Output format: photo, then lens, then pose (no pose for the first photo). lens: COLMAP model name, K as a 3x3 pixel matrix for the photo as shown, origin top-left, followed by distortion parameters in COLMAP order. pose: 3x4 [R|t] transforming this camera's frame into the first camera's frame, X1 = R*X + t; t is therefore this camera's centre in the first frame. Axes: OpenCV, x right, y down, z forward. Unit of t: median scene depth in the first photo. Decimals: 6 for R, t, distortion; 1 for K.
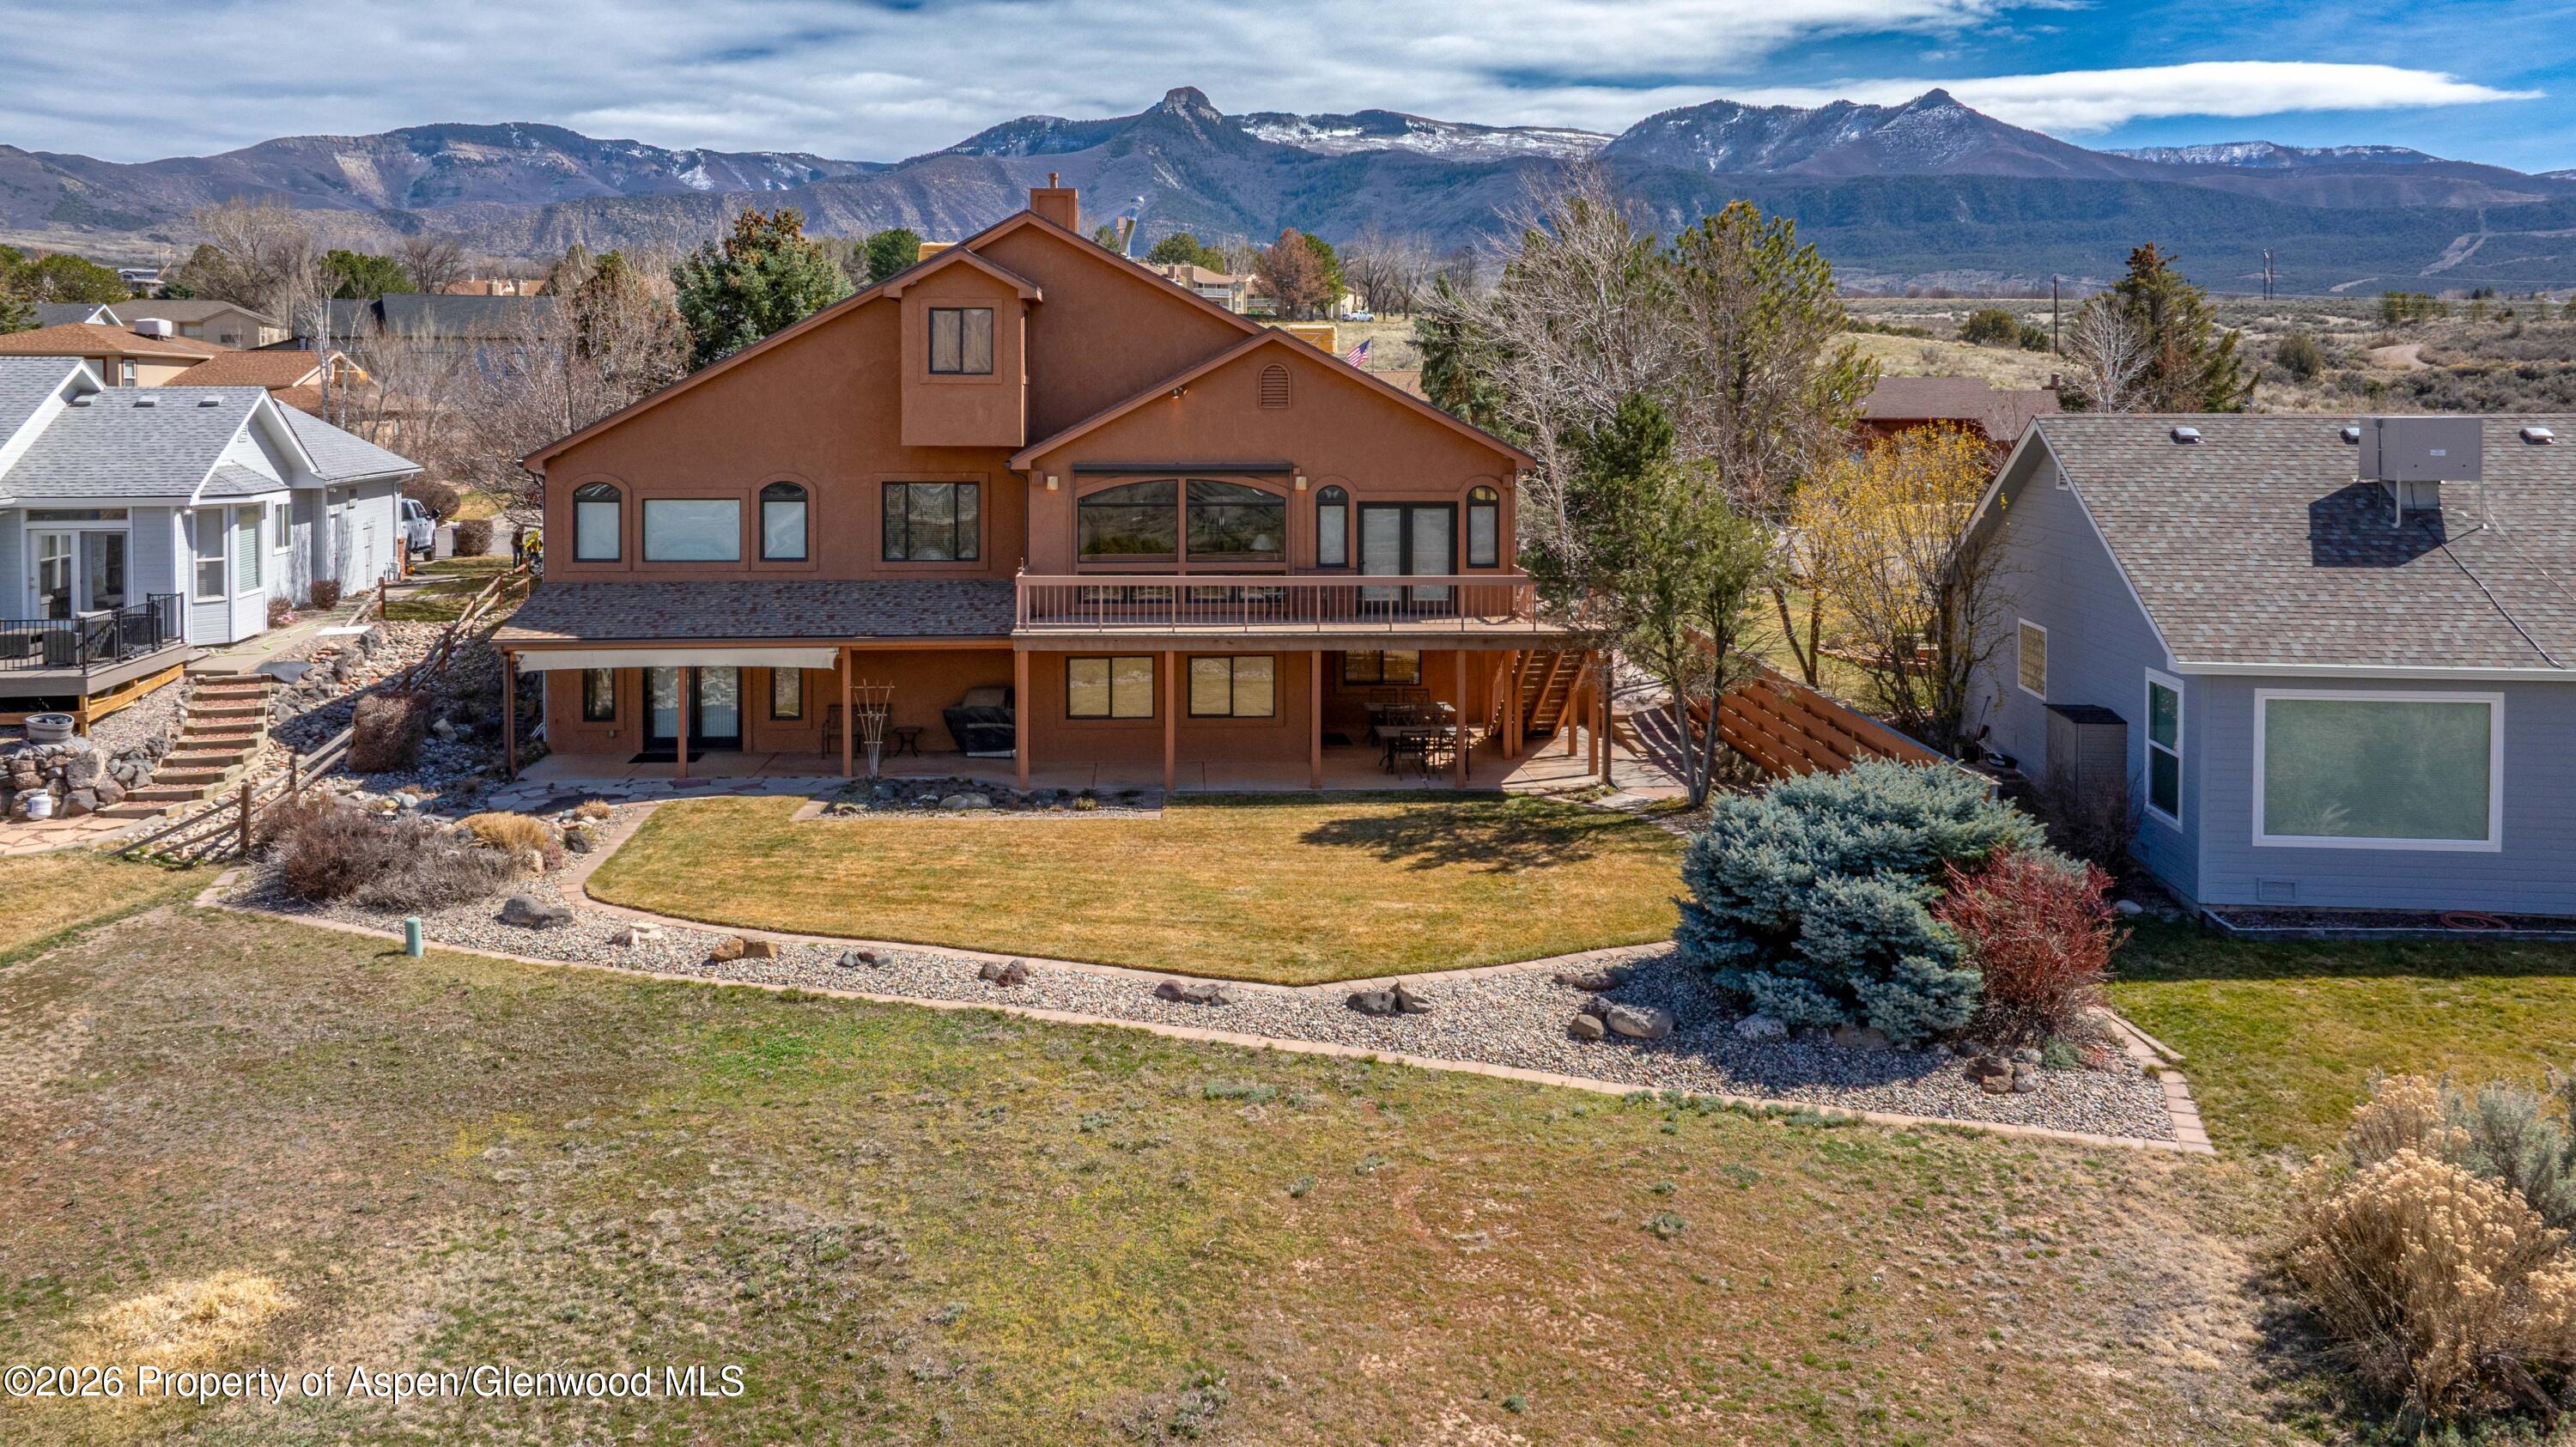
lens RADIAL K [[1882.9, 0, 1243.7], [0, 1882.9, 715.6], [0, 0, 1]] dist [-0.061290, 0.094268]
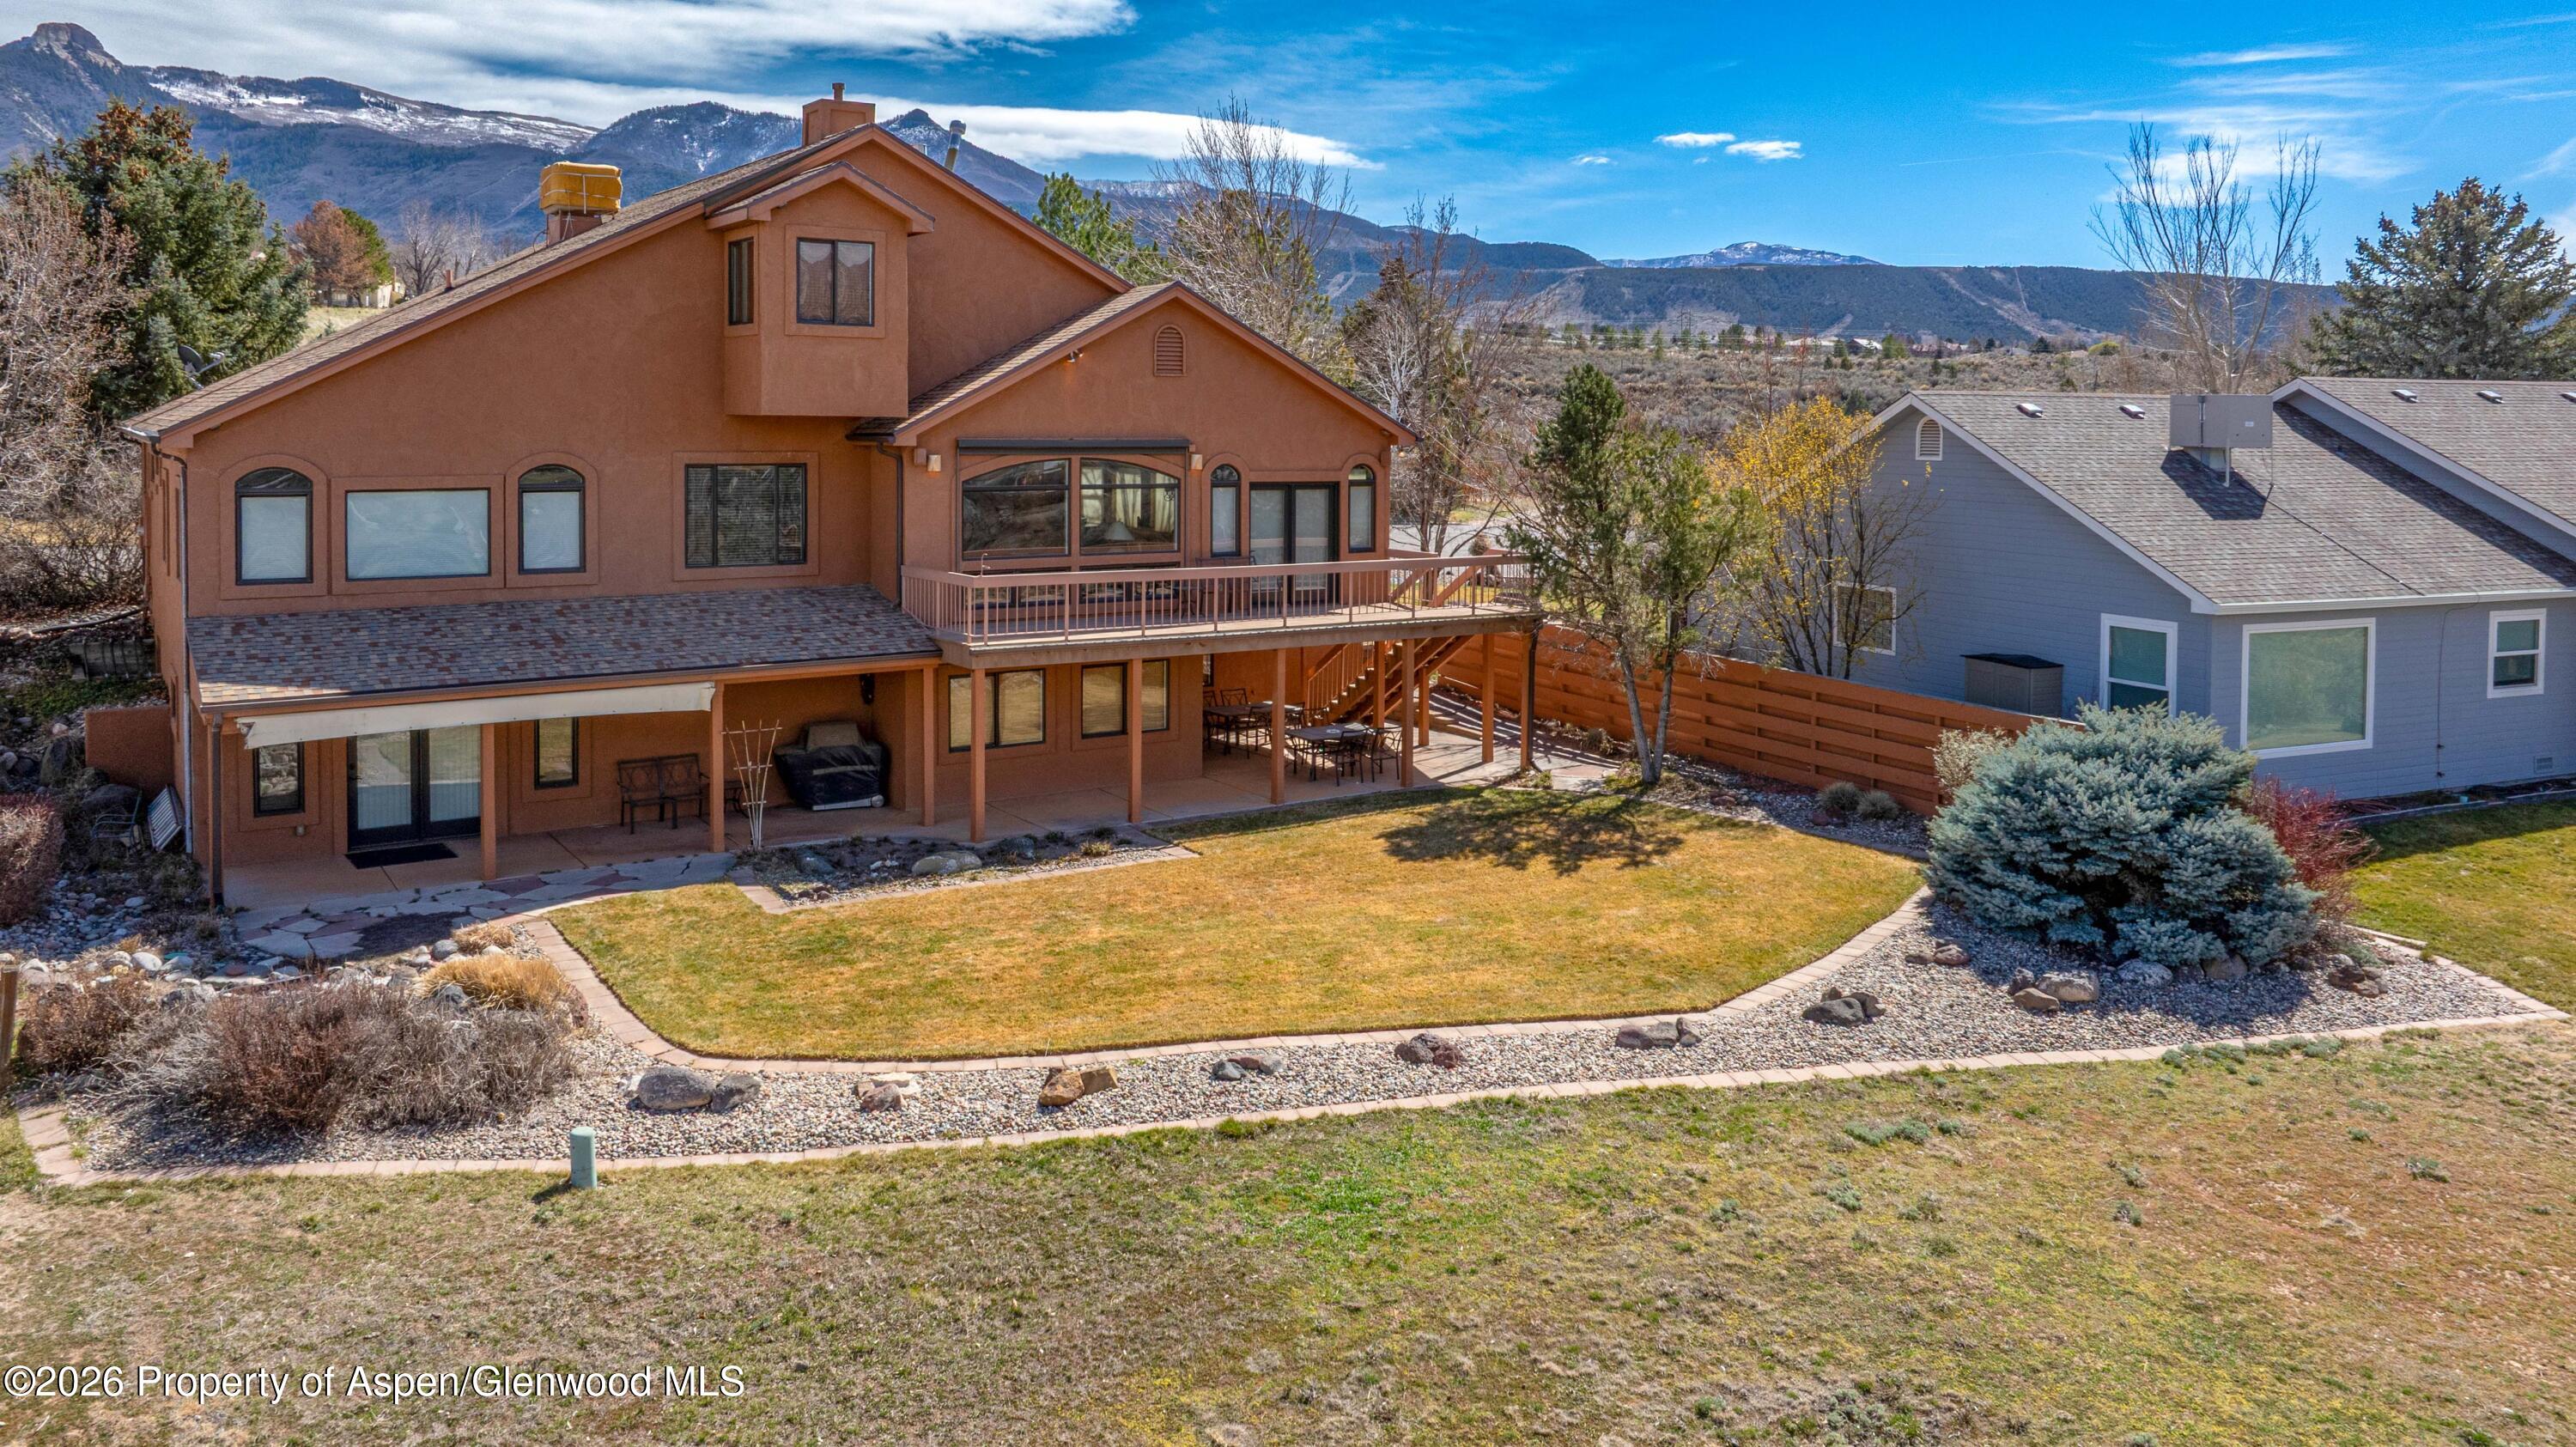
lens RADIAL K [[1882.9, 0, 1243.7], [0, 1882.9, 715.6], [0, 0, 1]] dist [-0.061290, 0.094268]
pose [[0.850850, -0.074621, 0.520083, -0.411923], [0.077398, 0.996865, 0.016408, -0.017903], [-0.519677, 0.026293, 0.853958, 0.238521]]
